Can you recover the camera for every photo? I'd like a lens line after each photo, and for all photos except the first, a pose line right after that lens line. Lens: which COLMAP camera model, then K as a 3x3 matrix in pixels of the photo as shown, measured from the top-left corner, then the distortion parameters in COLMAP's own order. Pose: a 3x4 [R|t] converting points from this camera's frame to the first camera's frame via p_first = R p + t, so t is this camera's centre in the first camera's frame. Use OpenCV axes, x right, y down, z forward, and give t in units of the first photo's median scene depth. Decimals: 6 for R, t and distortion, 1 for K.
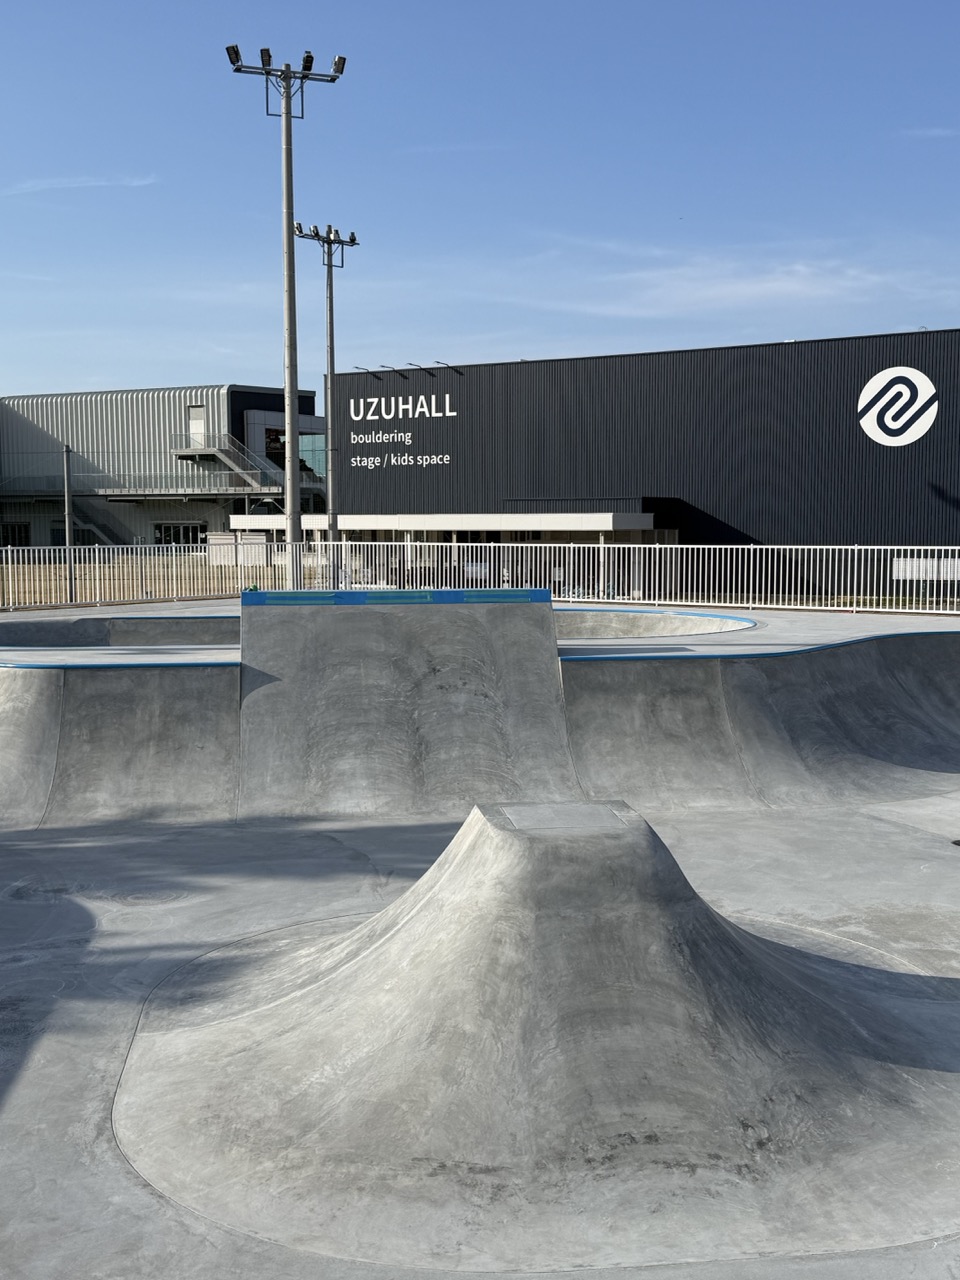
lens RADIAL K [[1462.9, 0, 480.4], [0, 1462.9, 648.9], [0, 0, 1]] dist [0.109756, 0.000000]
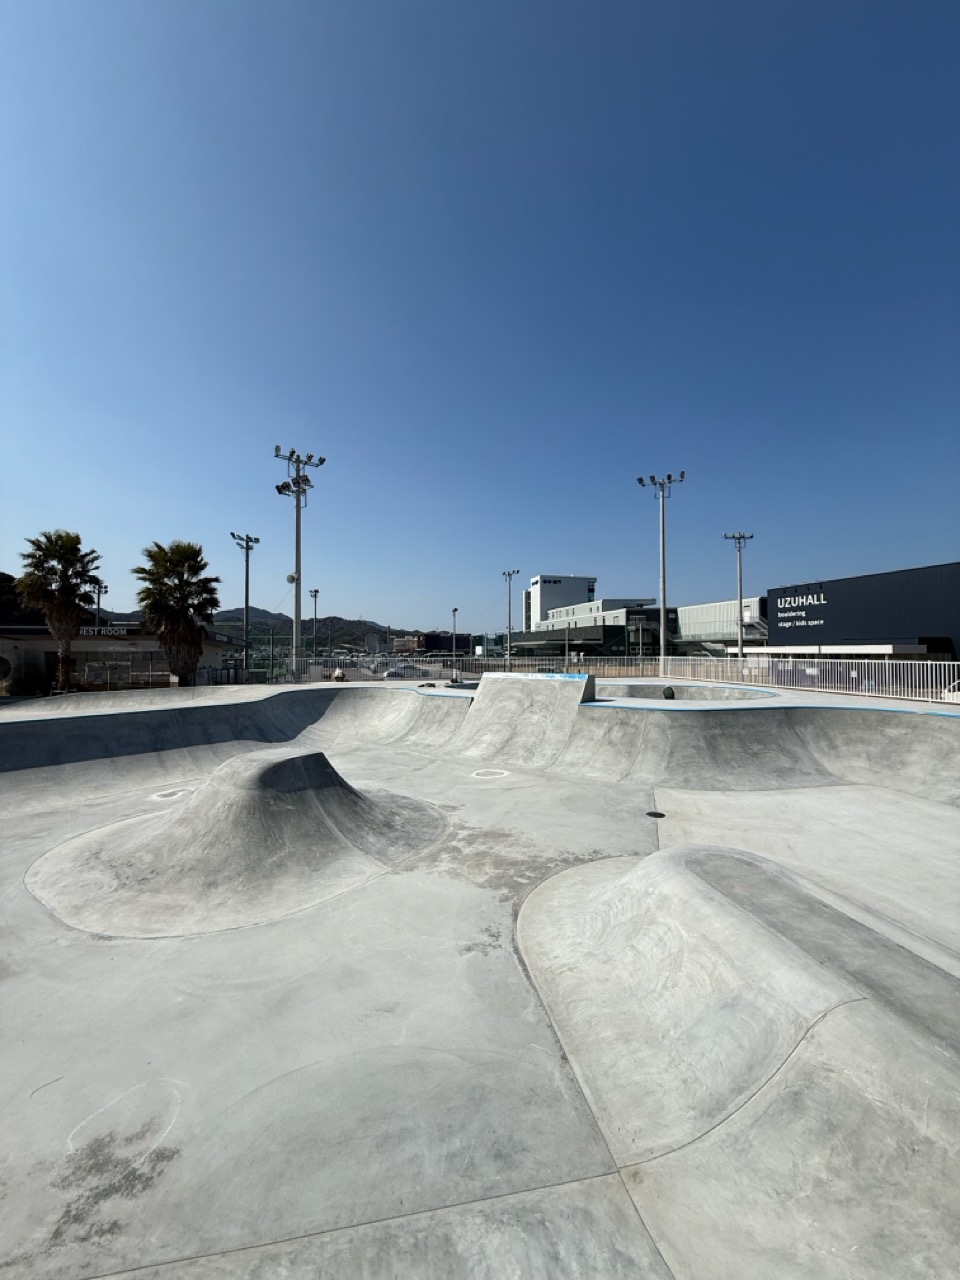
lens RADIAL K [[506.6, 0, 479.9], [0, 506.6, 640.9], [0, 0, 1]] dist [0.001557, -0.000614]
pose [[0.725350, -0.013369, -0.688251, 0.519686], [-0.059621, 0.994834, -0.082159, -0.019277], [0.685794, 0.100628, 0.720806, 0.303485]]
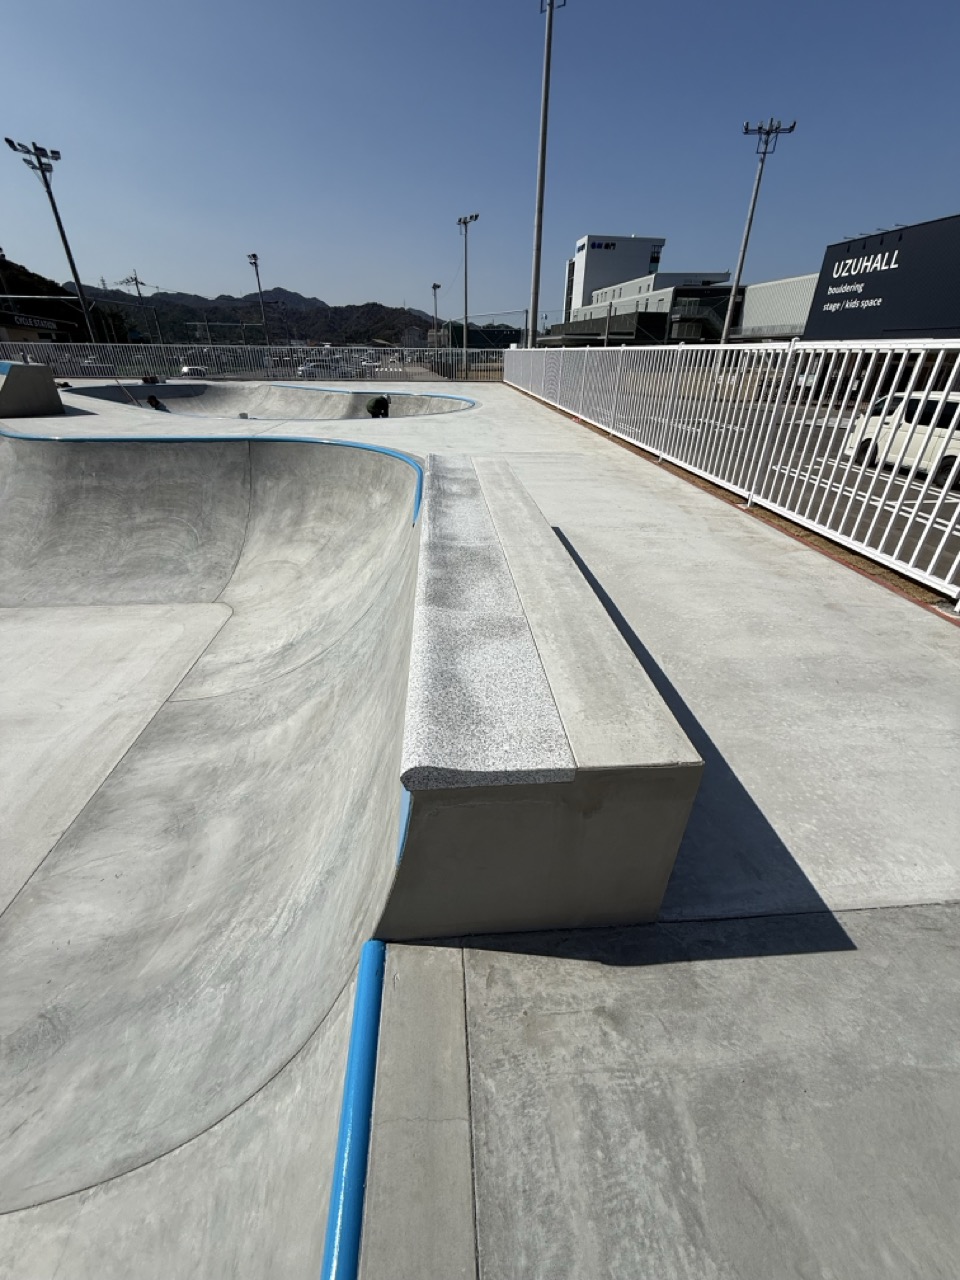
lens RADIAL K [[506.6, 0, 483.2], [0, 506.6, 636.8], [0, 0, 1]] dist [0.001557, -0.000614]
pose [[0.648771, 0.381832, -0.658256, 0.766485], [-0.078782, 0.894059, 0.440967, -0.061019], [0.756895, -0.234228, 0.610121, 1.054493]]
